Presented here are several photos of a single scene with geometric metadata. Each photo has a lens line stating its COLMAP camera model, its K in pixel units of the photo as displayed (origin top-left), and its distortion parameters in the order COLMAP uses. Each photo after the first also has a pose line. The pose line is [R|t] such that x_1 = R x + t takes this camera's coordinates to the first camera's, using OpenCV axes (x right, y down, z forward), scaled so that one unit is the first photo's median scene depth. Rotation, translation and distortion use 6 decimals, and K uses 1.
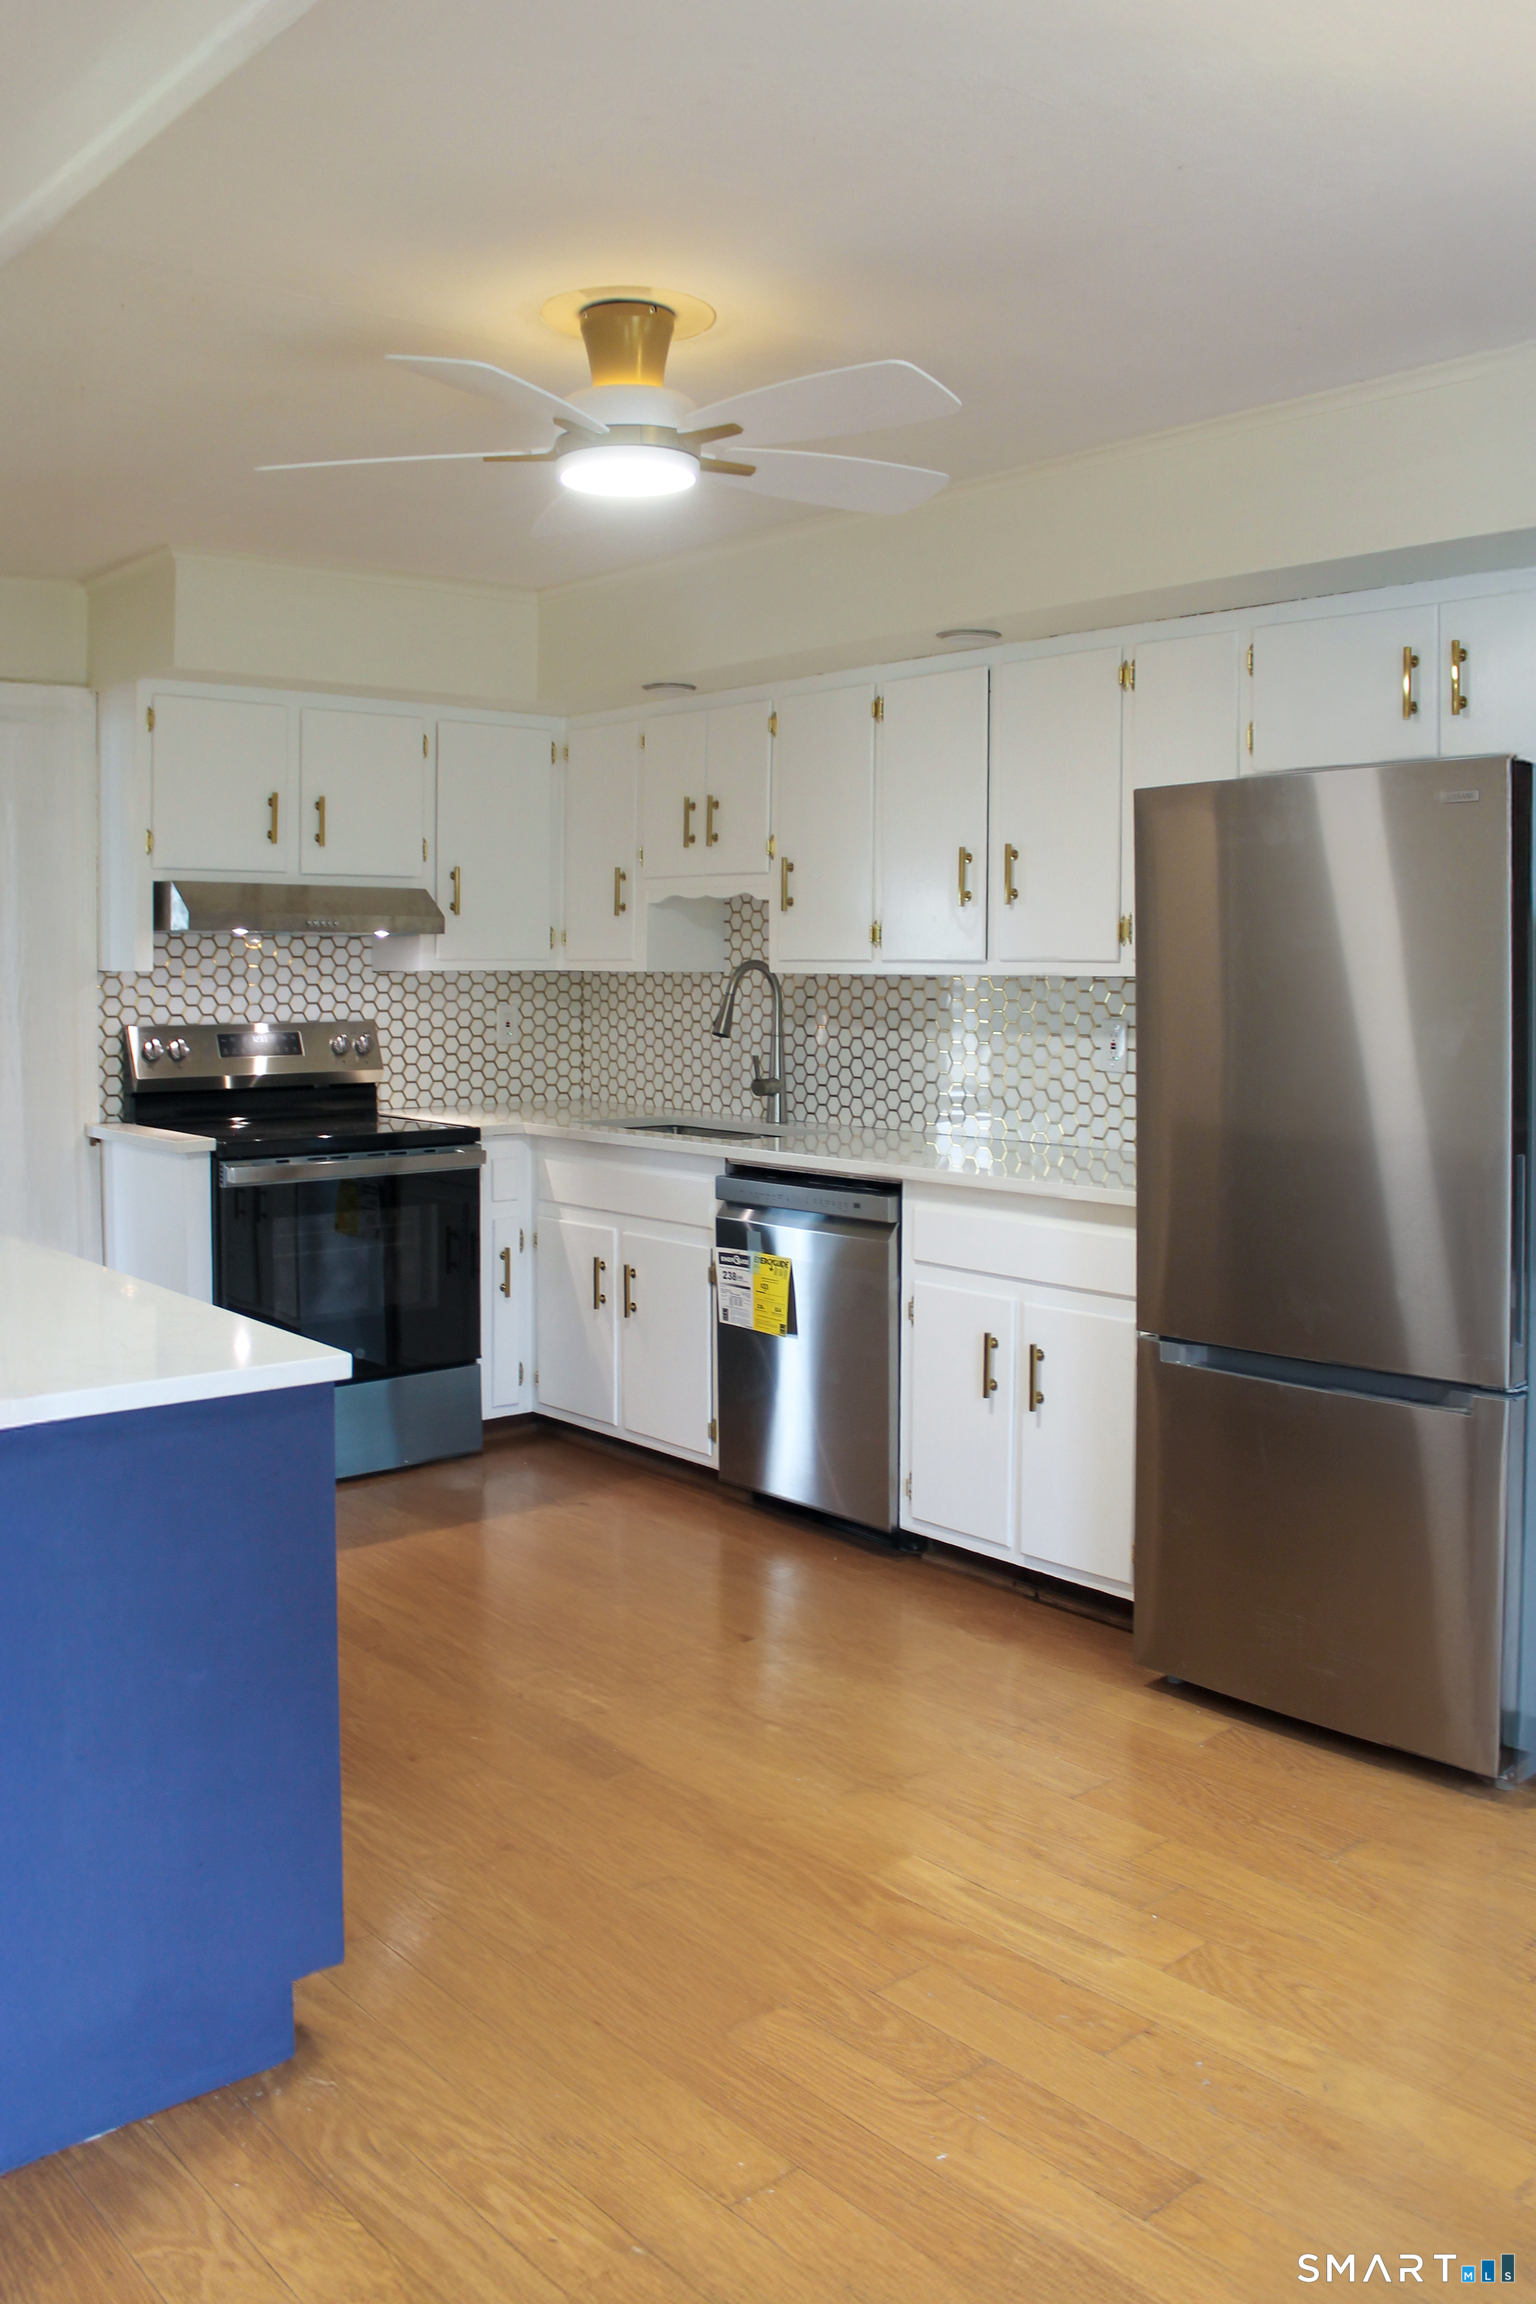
lens RADIAL K [[1898.9, 0, 773.6], [0, 1898.9, 961.5], [0, 0, 1]] dist [-0.042246, -0.005996]
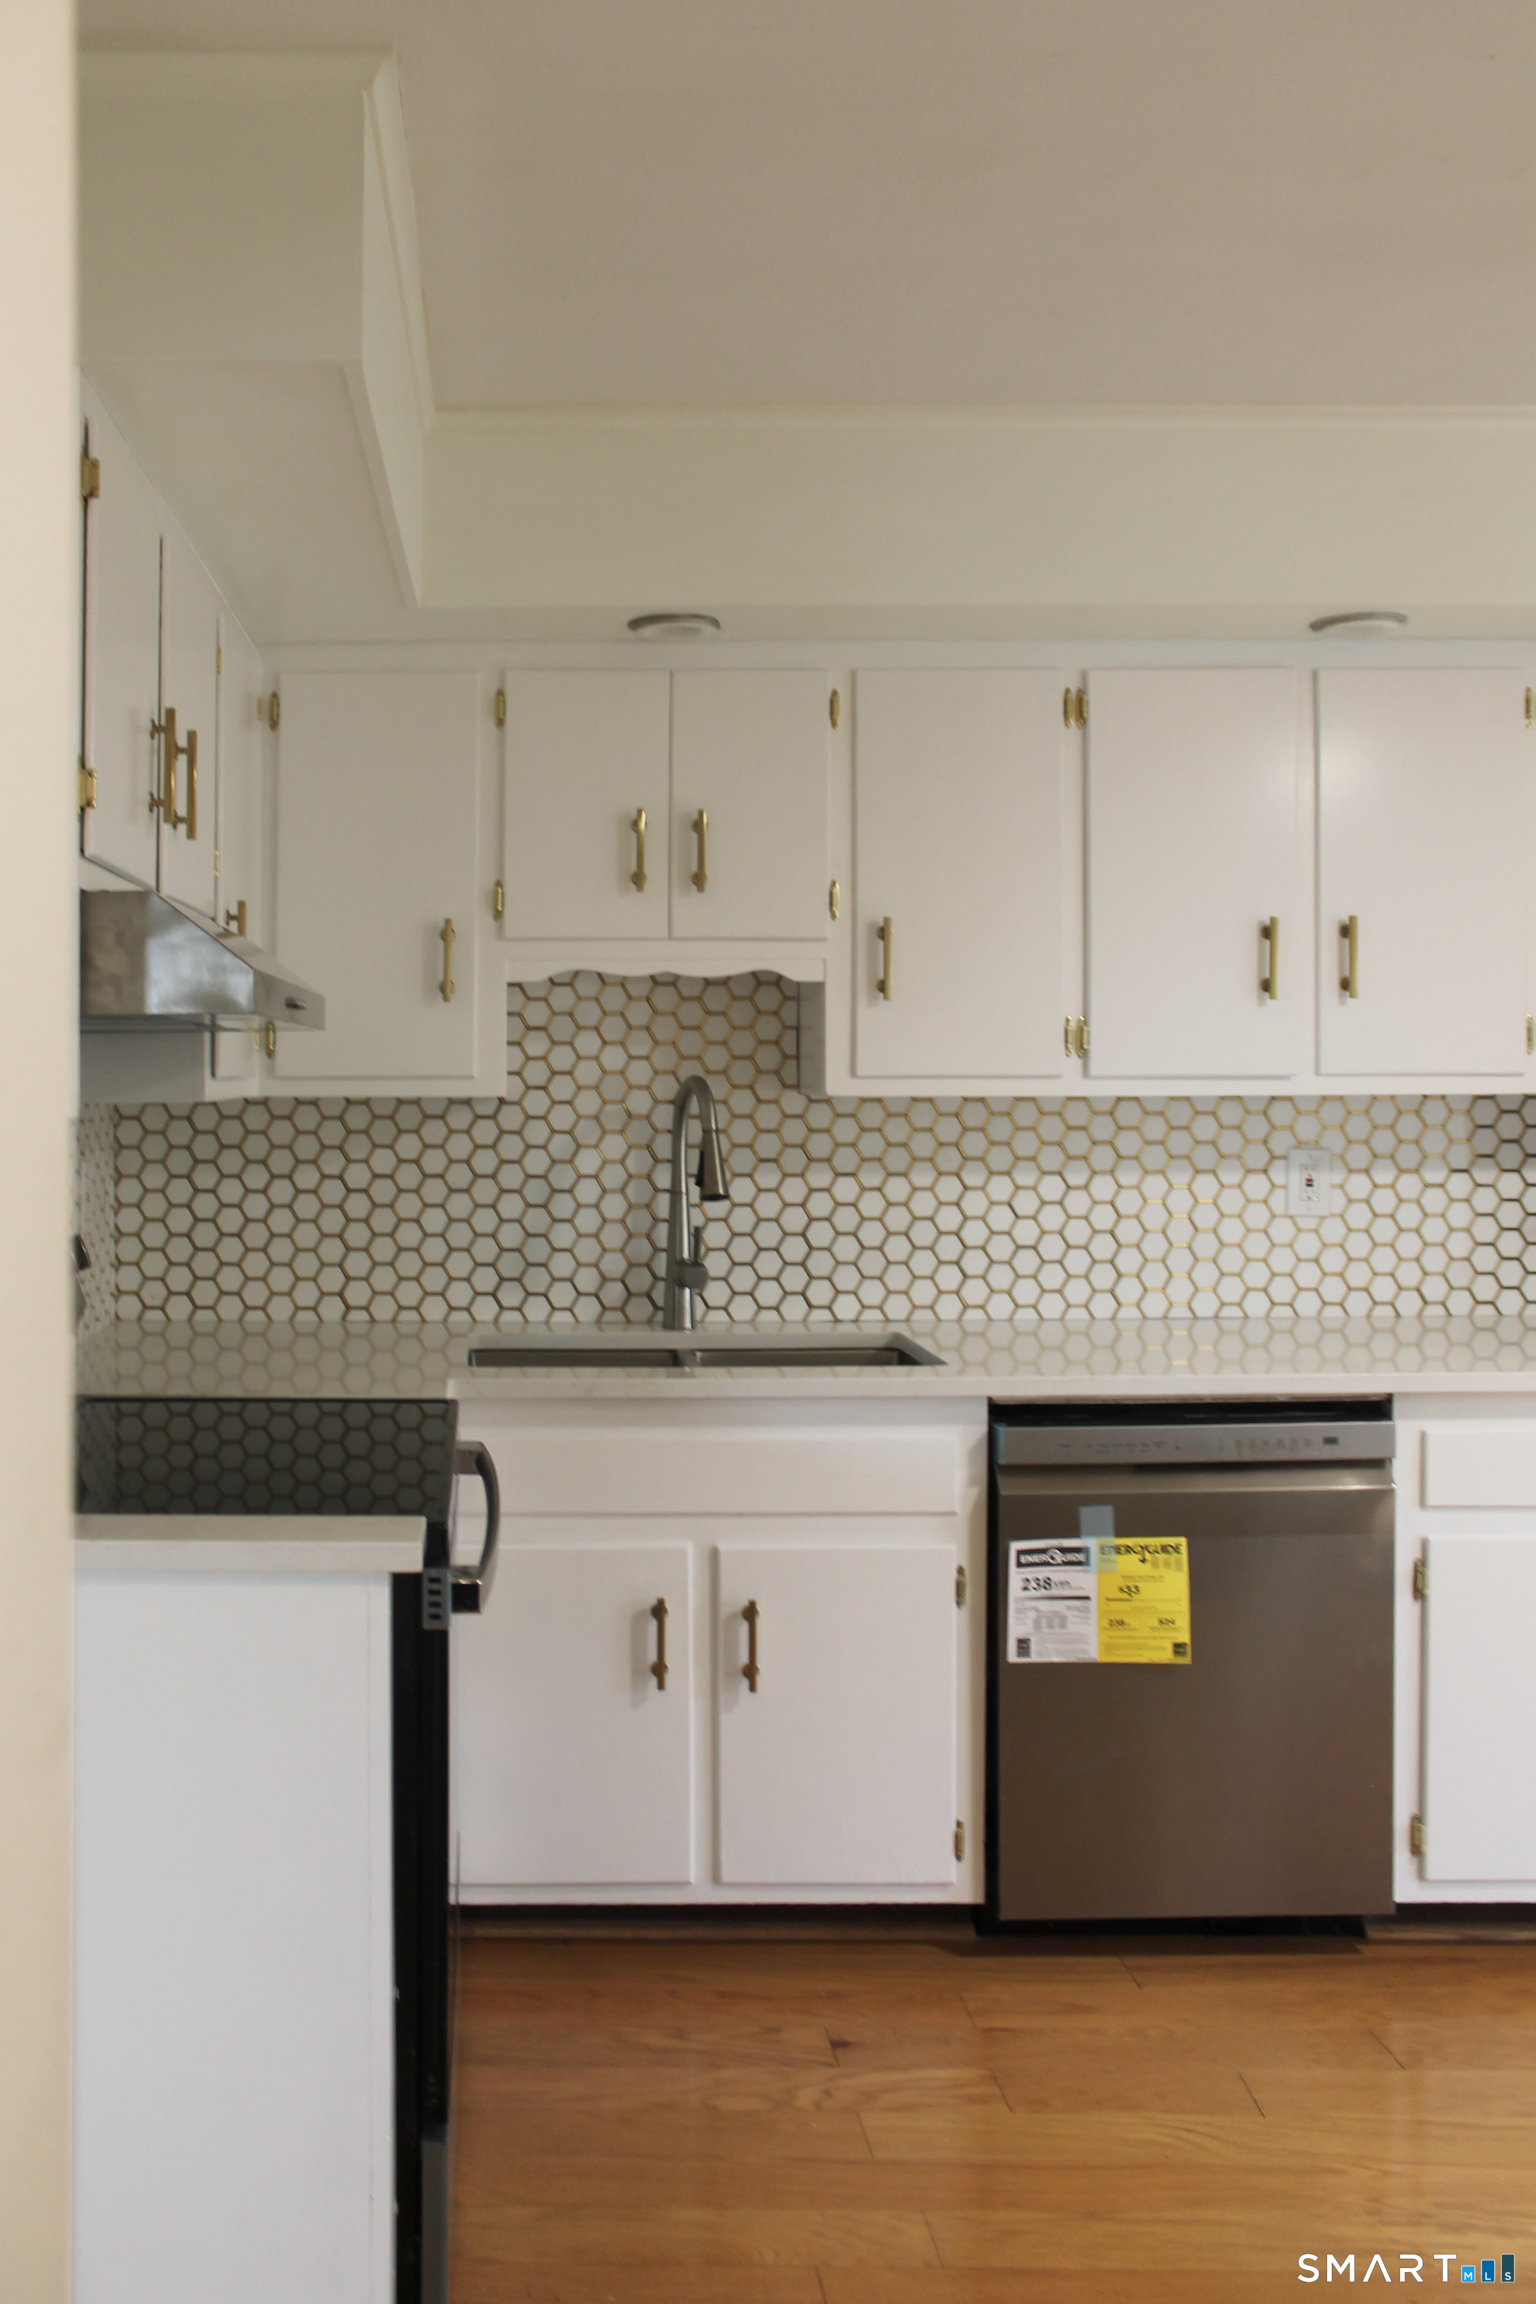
lens RADIAL K [[1898.9, 0, 773.6], [0, 1898.9, 961.5], [0, 0, 1]] dist [-0.042246, -0.005996]
pose [[0.670030, 0.042130, 0.741138, -0.475158], [0.005280, 0.998093, -0.061510, 0.000569], [-0.742316, 0.045127, 0.668529, 0.560340]]
